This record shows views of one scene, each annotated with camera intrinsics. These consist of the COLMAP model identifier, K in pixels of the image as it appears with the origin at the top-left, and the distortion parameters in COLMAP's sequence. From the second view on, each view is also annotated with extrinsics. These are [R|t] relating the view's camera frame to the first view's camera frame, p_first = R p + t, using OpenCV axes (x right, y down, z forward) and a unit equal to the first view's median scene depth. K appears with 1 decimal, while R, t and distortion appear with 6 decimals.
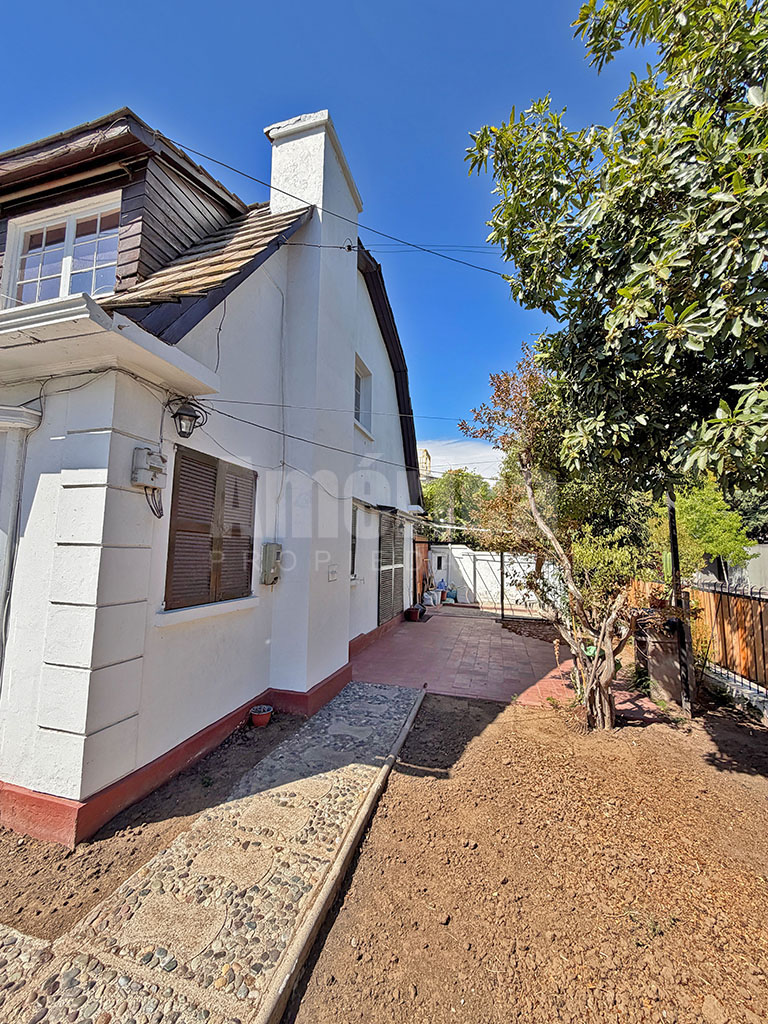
lens RADIAL K [[408.3, 0, 383.3], [0, 408.3, 508.5], [0, 0, 1]] dist [-0.000020, 0.000969]
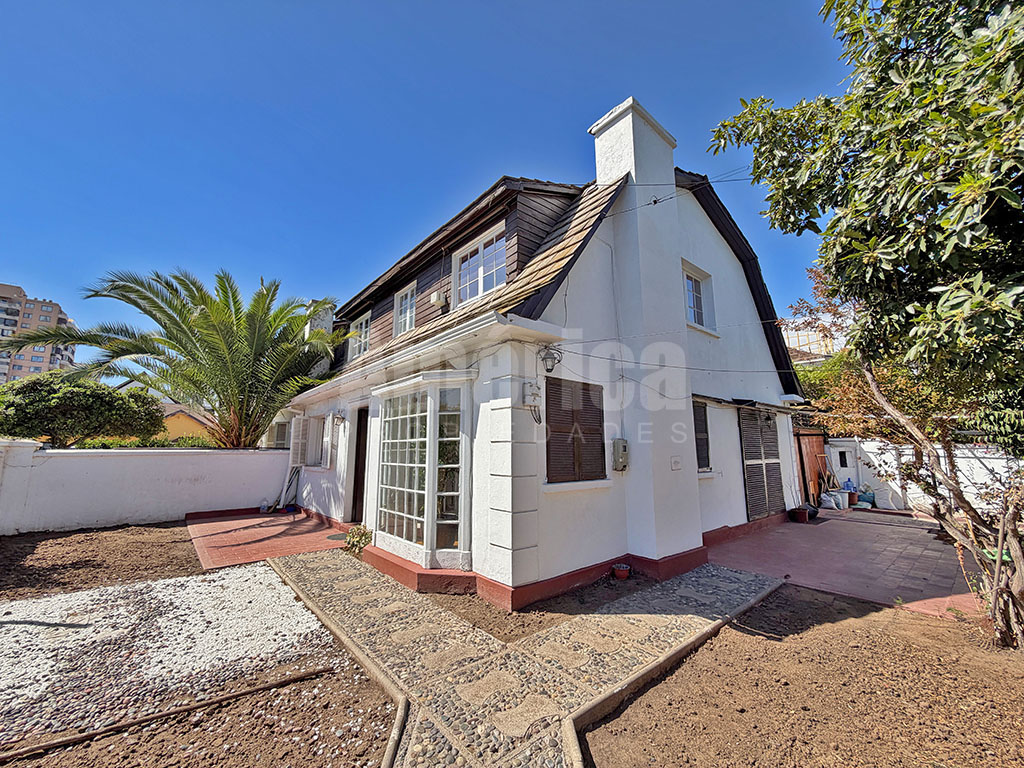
lens RADIAL K [[408.3, 0, 515.4], [0, 408.3, 384.8], [0, 0, 1]] dist [-0.000020, 0.000969]
pose [[0.831030, -0.106690, -0.545899, 0.196745], [0.075130, 0.993968, -0.079889, -0.007457], [0.551130, 0.025377, 0.834034, -0.292785]]
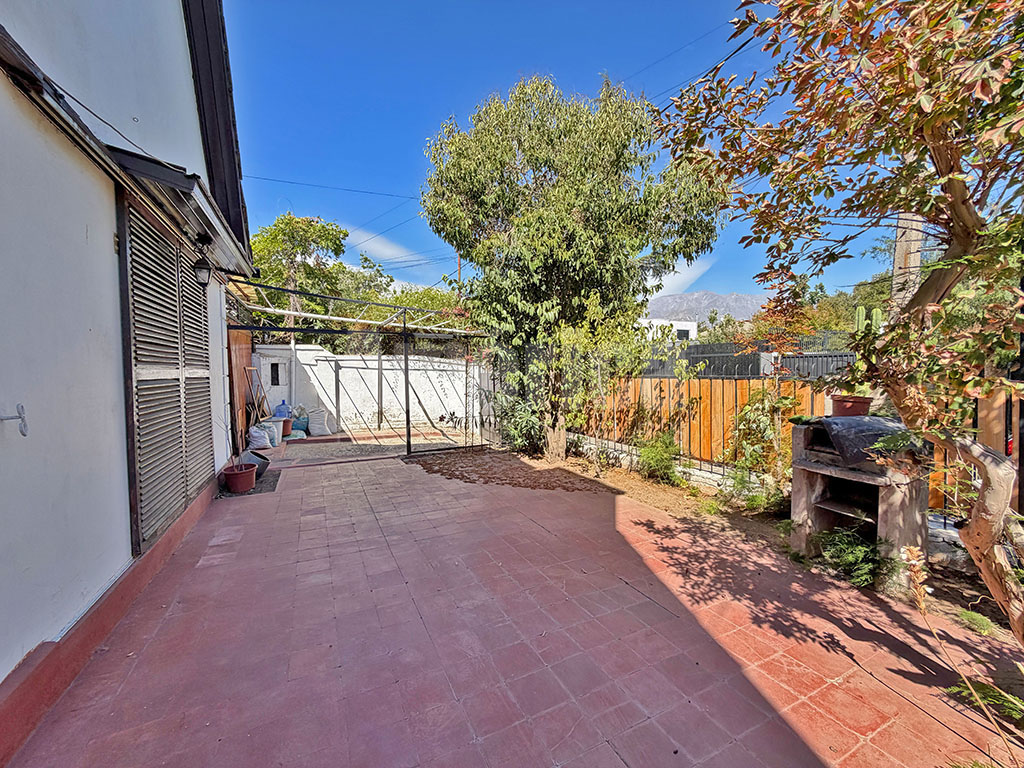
lens RADIAL K [[408.3, 0, 512.7], [0, 408.3, 383.8], [0, 0, 1]] dist [-0.000020, 0.000969]
pose [[0.745937, -0.047124, 0.664348, 0.003052], [-0.046051, 0.991457, 0.122033, 0.221059], [-0.664423, -0.121622, 0.737394, 1.238869]]
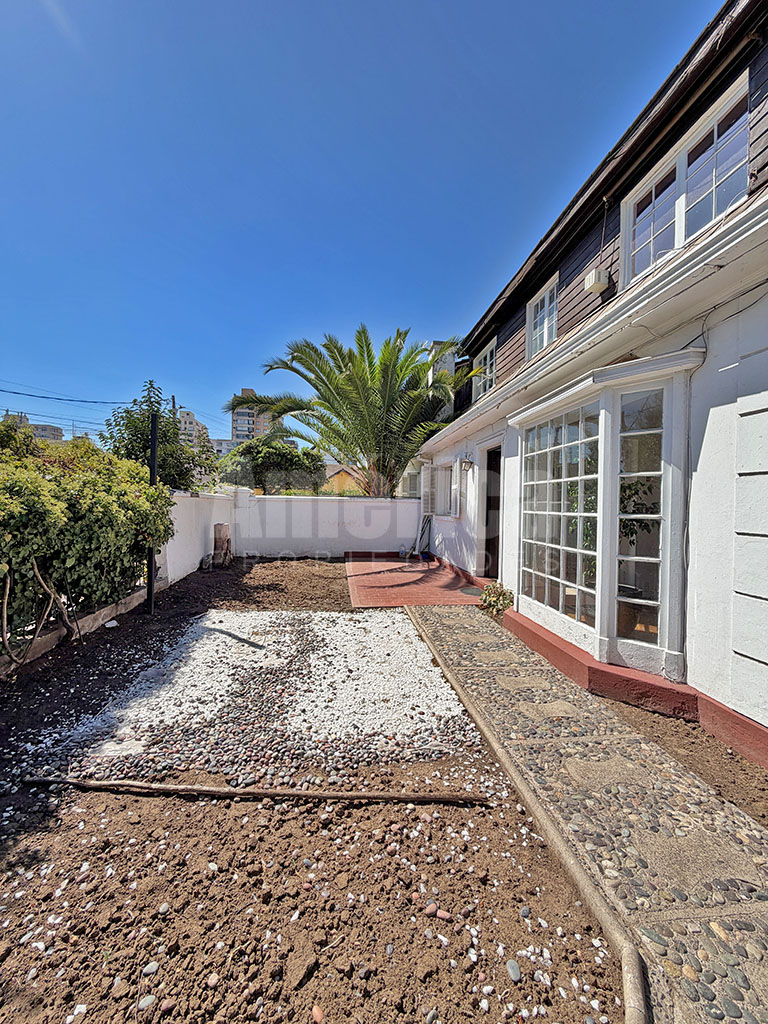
lens RADIAL K [[408.3, 0, 385.2], [0, 408.3, 508.5], [0, 0, 1]] dist [-0.000020, 0.000969]
pose [[0.379377, -0.000576, -0.925242, -0.141036], [0.084668, 0.995826, 0.034097, 0.041177], [0.921360, -0.091274, 0.377842, -0.104147]]
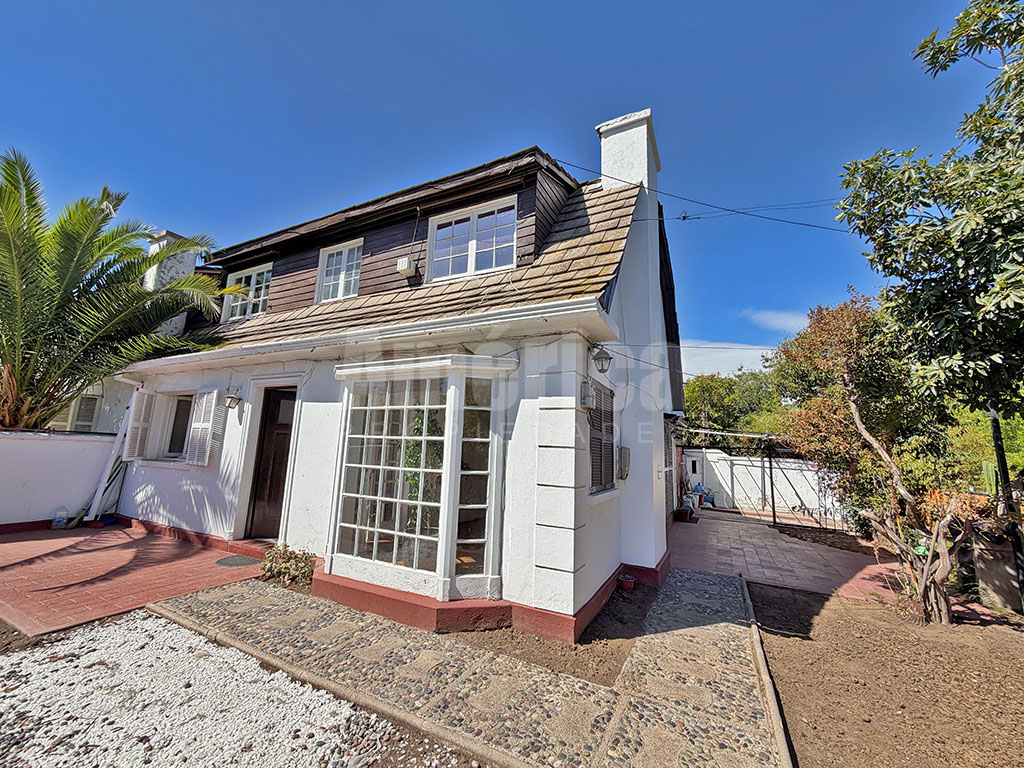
lens RADIAL K [[408.3, 0, 513.8], [0, 408.3, 384.3], [0, 0, 1]] dist [-0.000020, 0.000969]
pose [[0.981336, -0.010925, -0.191993, -0.391631], [-0.000939, 0.998101, -0.061596, -0.033162], [0.192301, 0.060627, 0.979461, -0.355350]]
